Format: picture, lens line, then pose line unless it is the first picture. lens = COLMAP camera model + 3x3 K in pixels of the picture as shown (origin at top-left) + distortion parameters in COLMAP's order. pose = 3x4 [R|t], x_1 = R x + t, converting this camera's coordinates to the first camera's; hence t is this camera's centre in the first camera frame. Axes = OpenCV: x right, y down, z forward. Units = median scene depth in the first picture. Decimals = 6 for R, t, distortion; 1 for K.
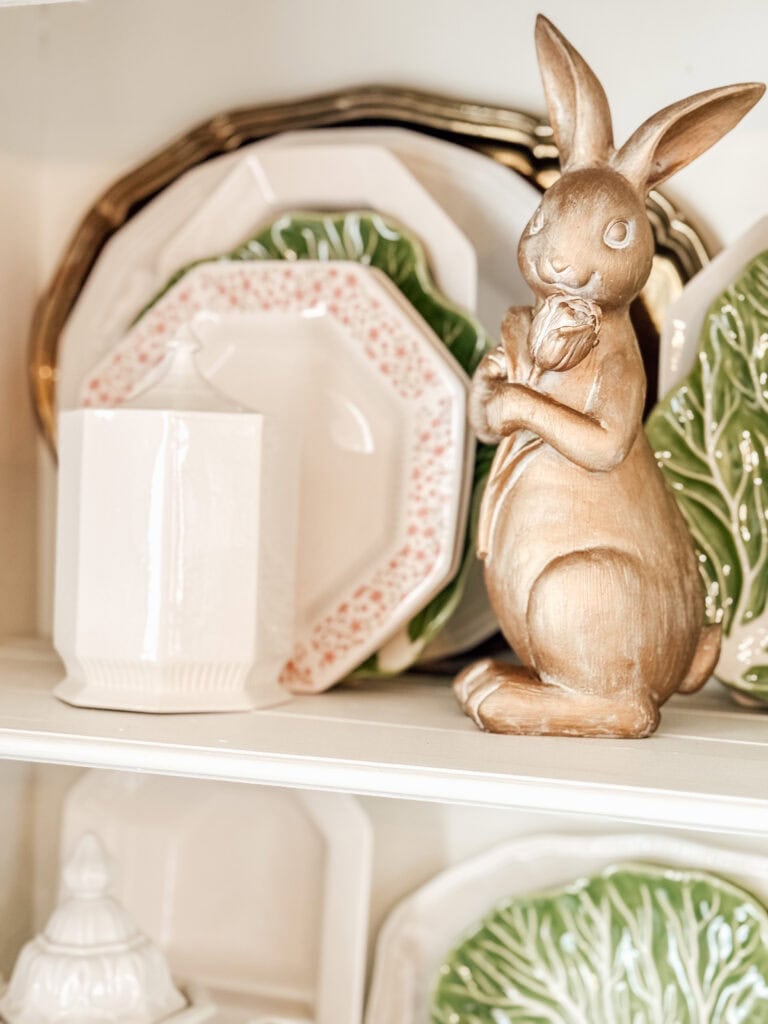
lens RADIAL K [[1952.3, 0, 384.0], [0, 1952.3, 512.0], [0, 0, 1]] dist [0.107184, -0.011094]
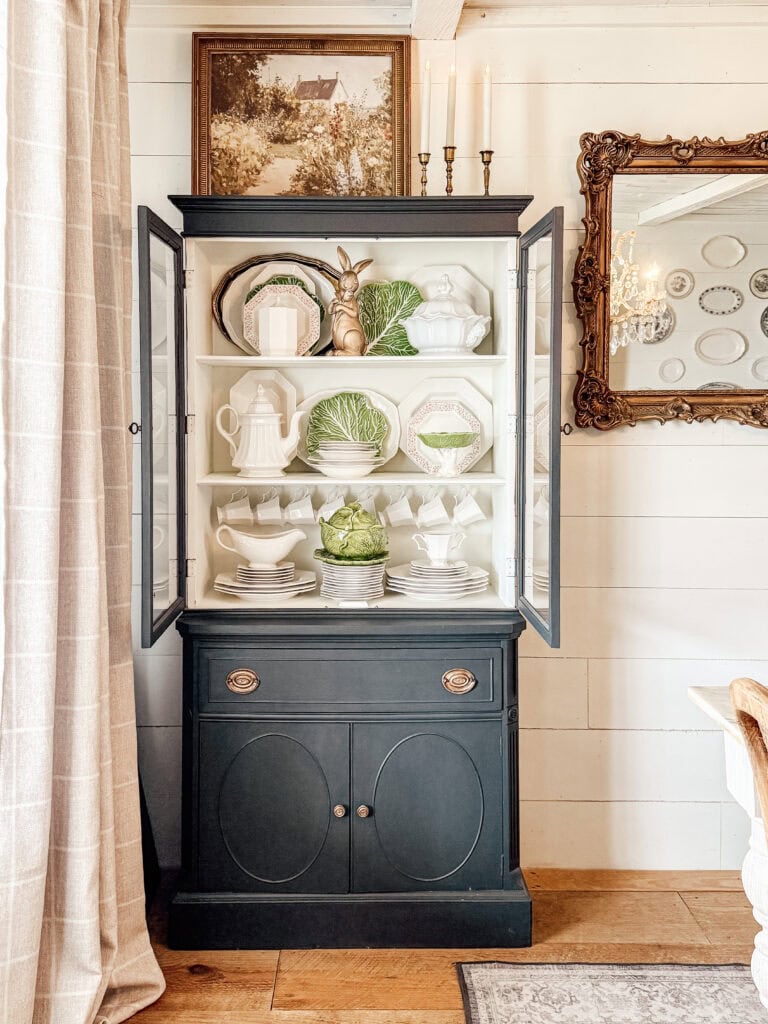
lens RADIAL K [[982.1, 0, 372.0], [0, 982.1, 468.8], [0, 0, 1]] dist [0.120300, 0.002800]
pose [[0.903220, -0.045416, 0.426769, -1.124122], [0.035028, 0.998869, 0.032163, 0.339073], [-0.427747, -0.014102, 0.903789, -1.787874]]
